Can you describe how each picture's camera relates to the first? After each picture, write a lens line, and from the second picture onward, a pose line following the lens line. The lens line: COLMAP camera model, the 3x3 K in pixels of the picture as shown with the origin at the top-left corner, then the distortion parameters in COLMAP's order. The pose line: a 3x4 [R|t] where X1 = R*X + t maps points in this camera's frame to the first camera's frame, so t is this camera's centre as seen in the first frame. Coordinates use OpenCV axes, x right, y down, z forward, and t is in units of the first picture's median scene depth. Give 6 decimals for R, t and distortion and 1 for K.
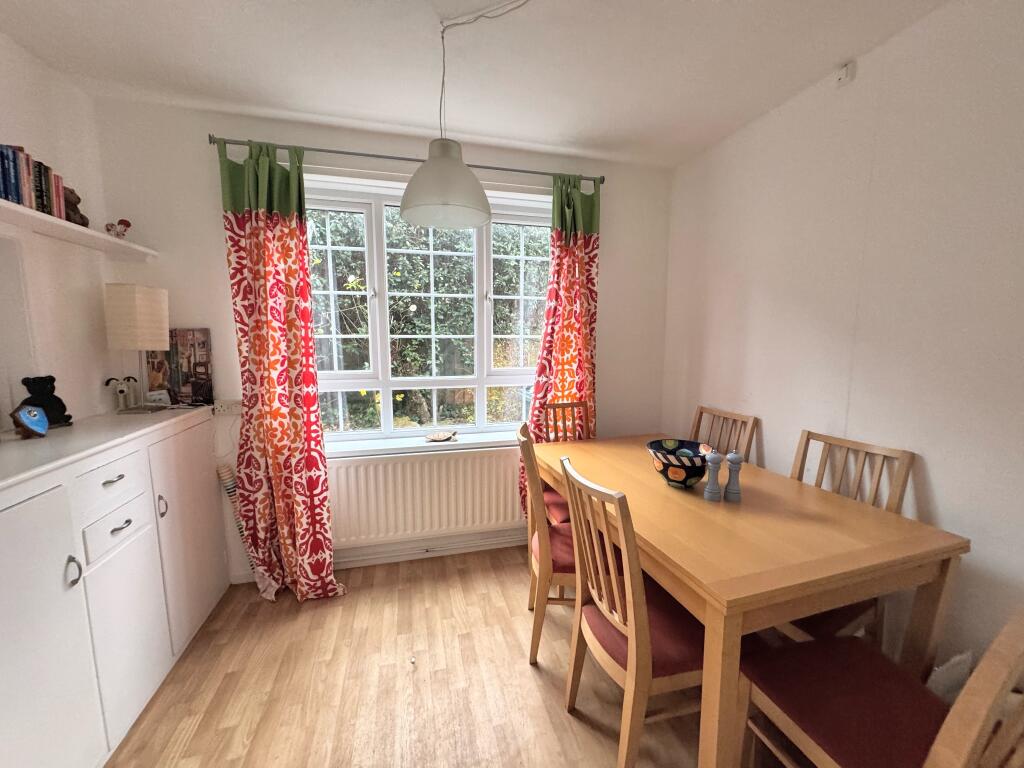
lens RADIAL K [[406.9, 0, 512.3], [0, 406.9, 387.0], [0, 0, 1]] dist [-0.000349, -0.000073]
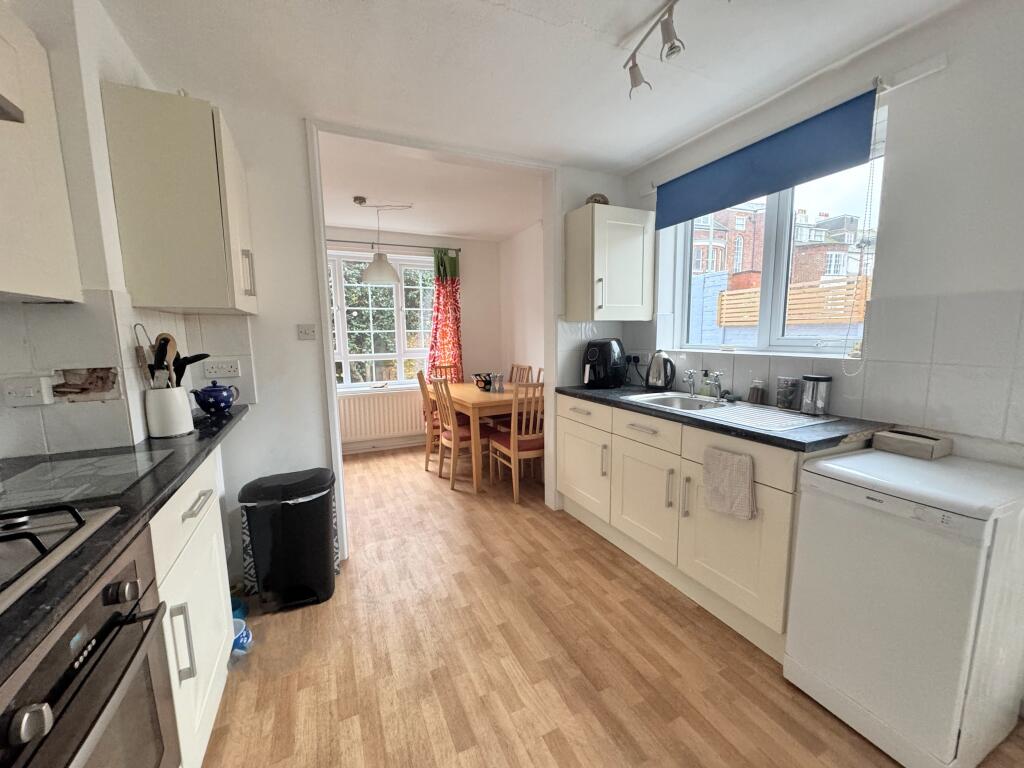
lens RADIAL K [[406.9, 0, 511.8], [0, 406.9, 382.4], [0, 0, 1]] dist [-0.000349, -0.000073]
pose [[0.983209, -0.038572, 0.178360, 0.093636], [0.038734, 0.999246, 0.002578, 0.129933], [-0.178325, 0.004374, 0.983962, -0.957263]]
